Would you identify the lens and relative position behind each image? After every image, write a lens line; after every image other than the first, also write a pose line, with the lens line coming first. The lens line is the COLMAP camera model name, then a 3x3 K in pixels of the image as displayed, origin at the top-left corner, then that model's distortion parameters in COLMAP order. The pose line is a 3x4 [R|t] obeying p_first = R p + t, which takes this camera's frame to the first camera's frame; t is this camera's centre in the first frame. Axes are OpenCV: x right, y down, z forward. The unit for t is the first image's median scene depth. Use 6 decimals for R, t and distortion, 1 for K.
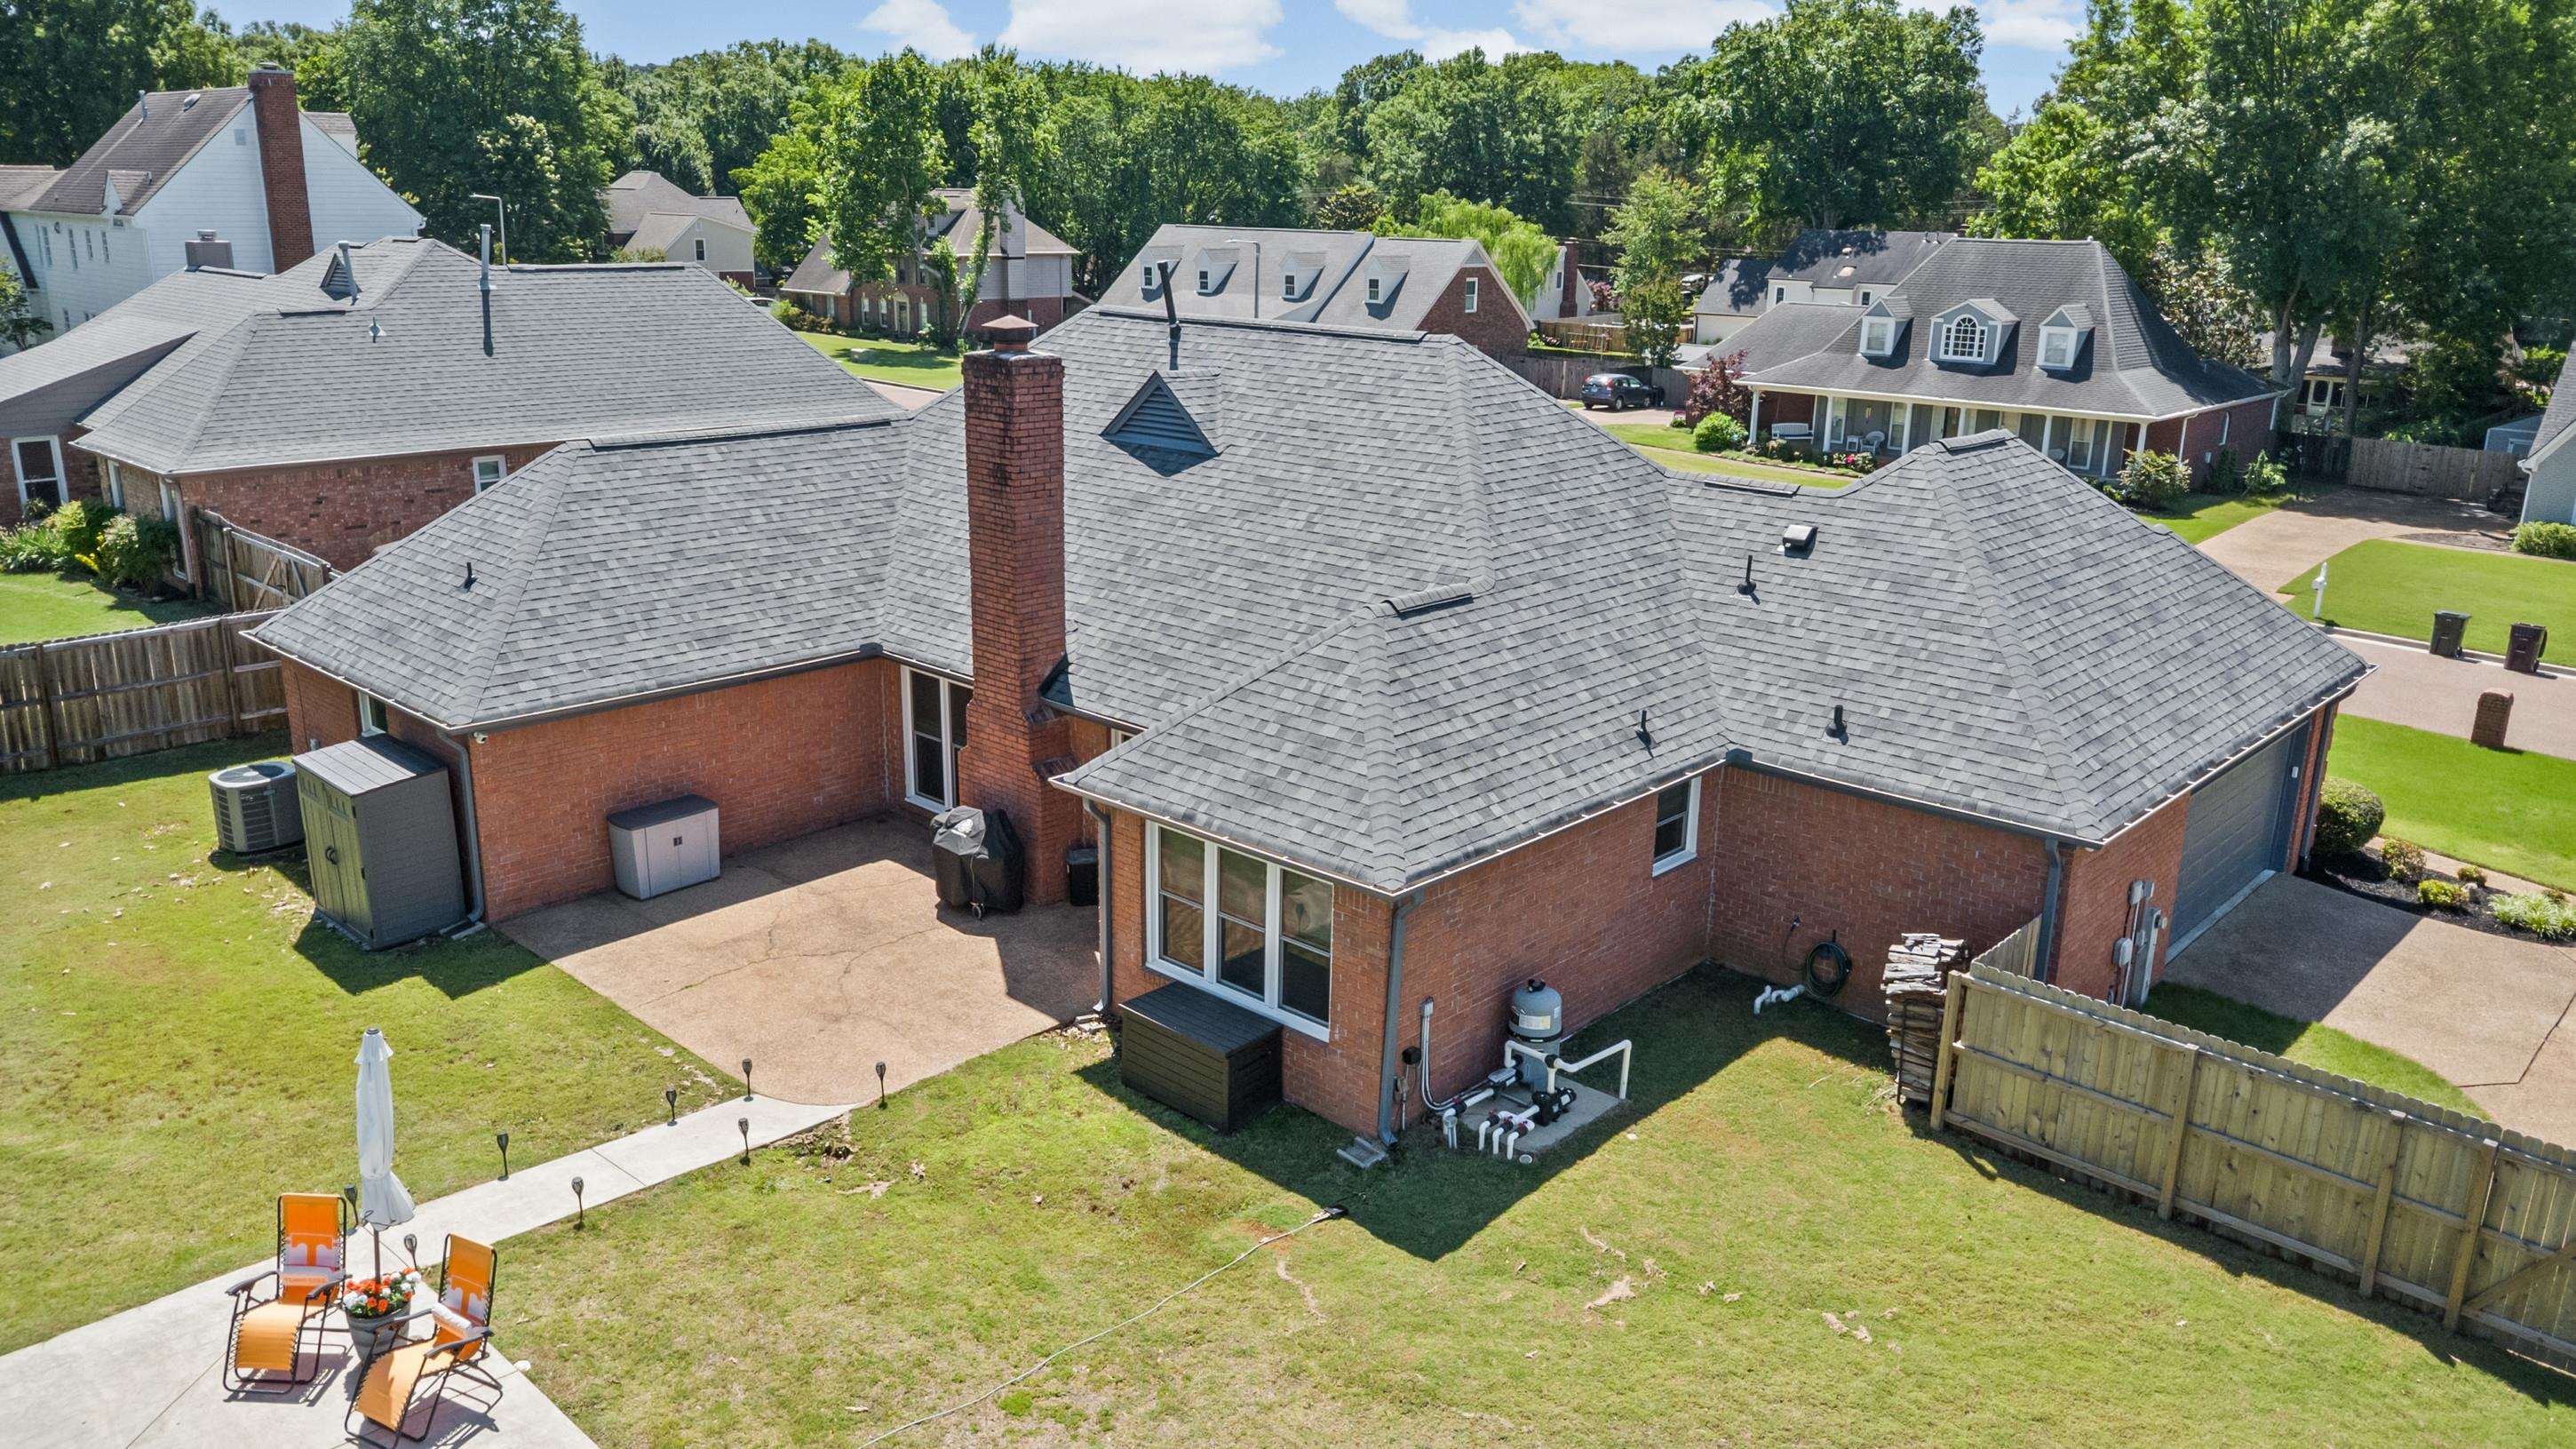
lens RADIAL K [[1835.4, 0, 1290.4], [0, 1835.4, 718.4], [0, 0, 1]] dist [0.010378, -0.020088]
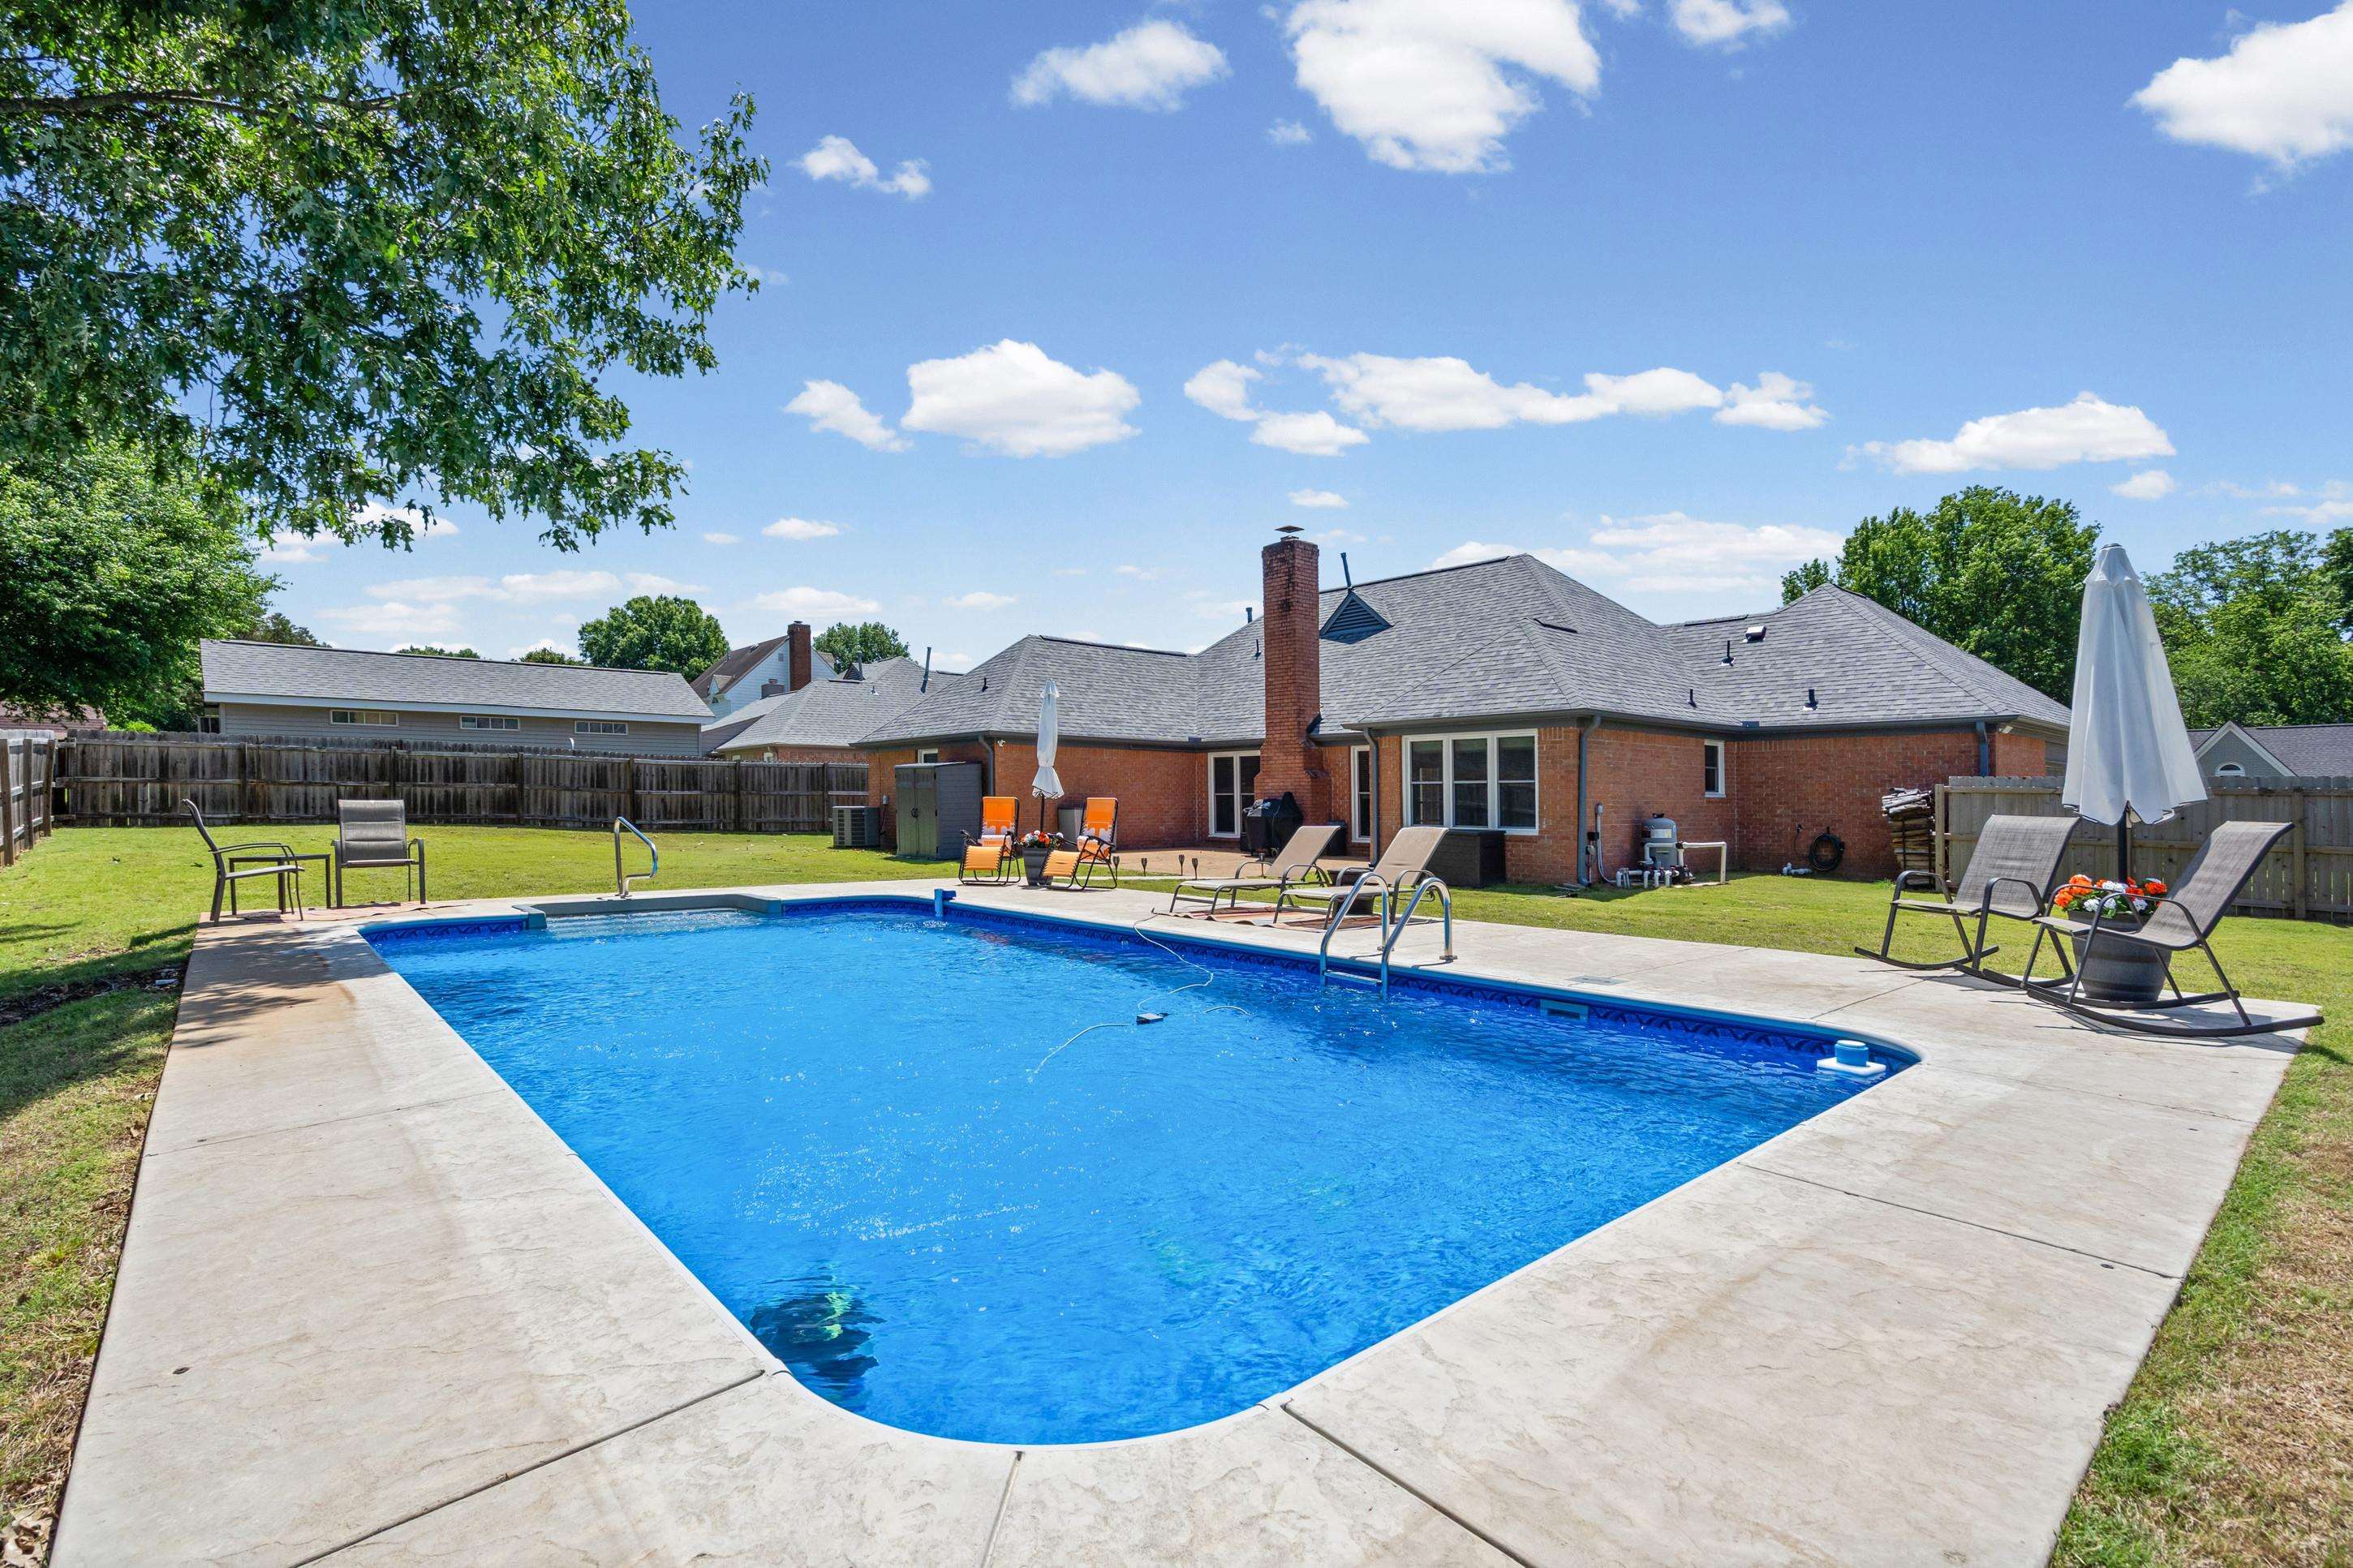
lens RADIAL K [[1090.4, 0, 1169.7], [0, 1090.4, 783.5], [0, 0, 1]] dist [-0.004450, 0.001936]
pose [[0.993485, -0.028398, -0.110372, -0.159766], [-0.002412, 0.963002, -0.269484, 0.322744], [0.113942, 0.267994, 0.956659, 0.020709]]
